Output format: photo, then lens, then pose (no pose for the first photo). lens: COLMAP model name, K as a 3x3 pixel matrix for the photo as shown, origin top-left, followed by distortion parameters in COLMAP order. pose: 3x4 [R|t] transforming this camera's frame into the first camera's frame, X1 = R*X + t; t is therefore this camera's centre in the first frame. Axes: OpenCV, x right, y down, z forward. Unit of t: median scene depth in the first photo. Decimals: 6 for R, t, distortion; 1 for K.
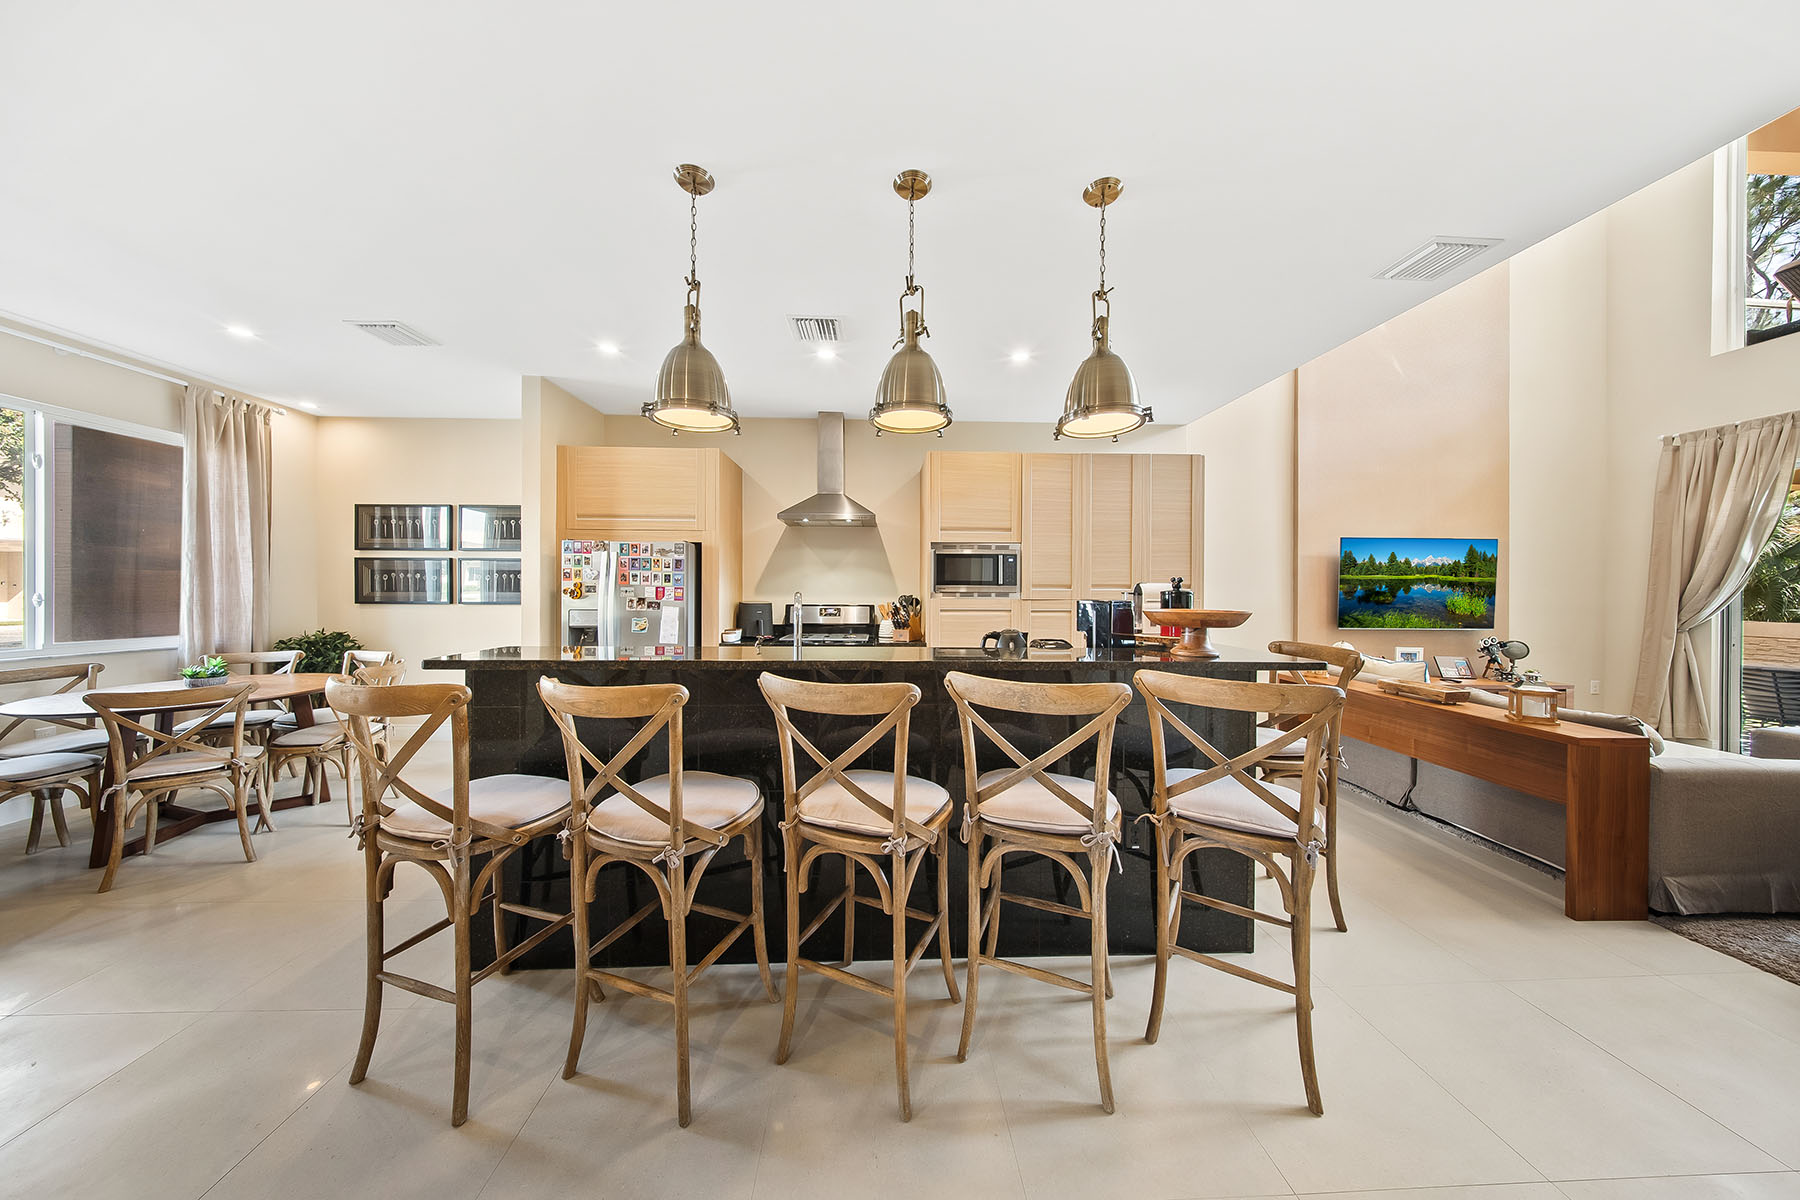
lens RADIAL K [[534.2, 0, 883.4], [0, 534.2, 593.0], [0, 0, 1]] dist [0.000275, -0.000074]
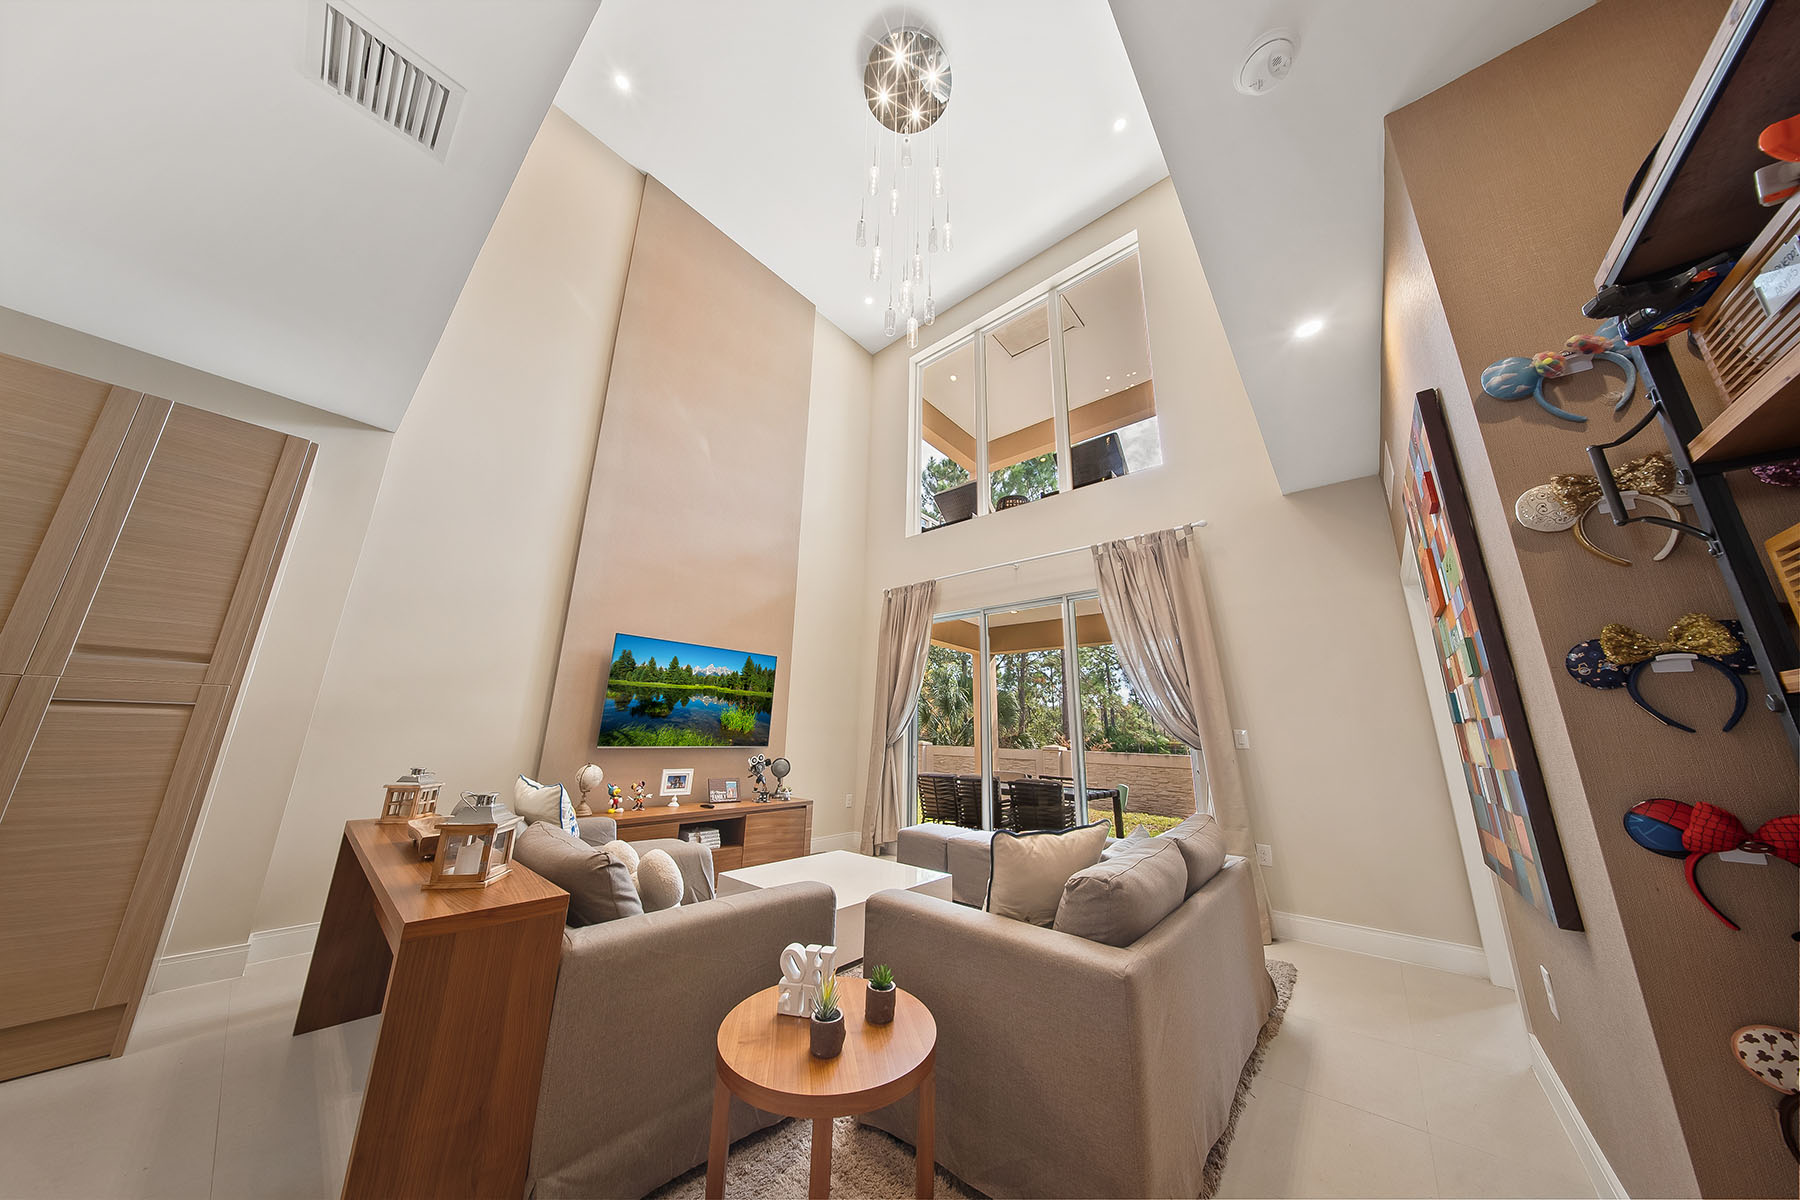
lens RADIAL K [[523.6, 0, 925.1], [0, 523.6, 595.3], [0, 0, 1]] dist [0.000342, -0.000016]
pose [[0.643109, 0.202279, 0.738576, 0.631396], [-0.010235, 0.966666, -0.255836, 0.047423], [-0.765706, 0.156971, 0.623742, 0.144025]]
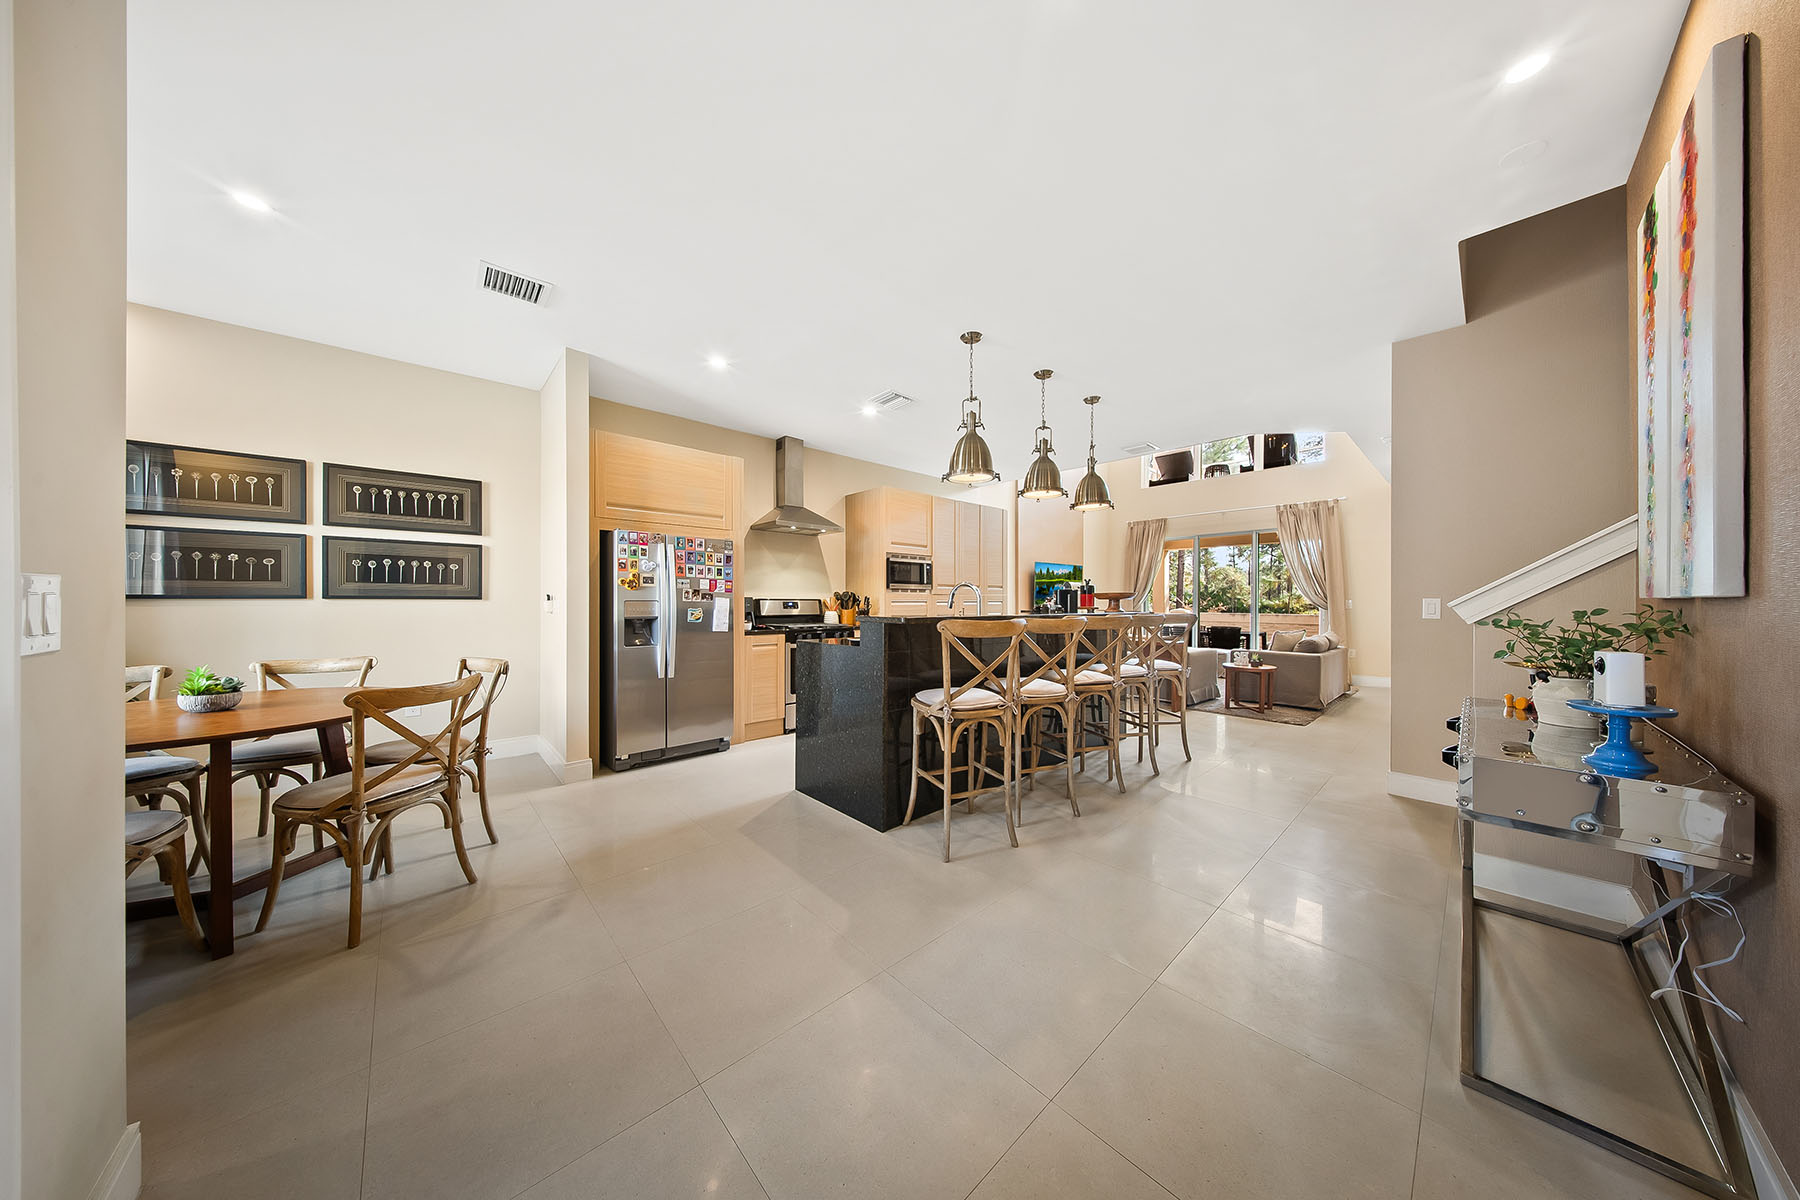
lens RADIAL K [[534.2, 0, 883.4], [0, 534.2, 593.0], [0, 0, 1]] dist [0.000275, -0.000074]
pose [[0.765995, 0.000731, 0.642846, -0.759564], [0.000048, 0.999999, -0.001195, 0.015774], [-0.642846, 0.000946, 0.765995, -0.055763]]
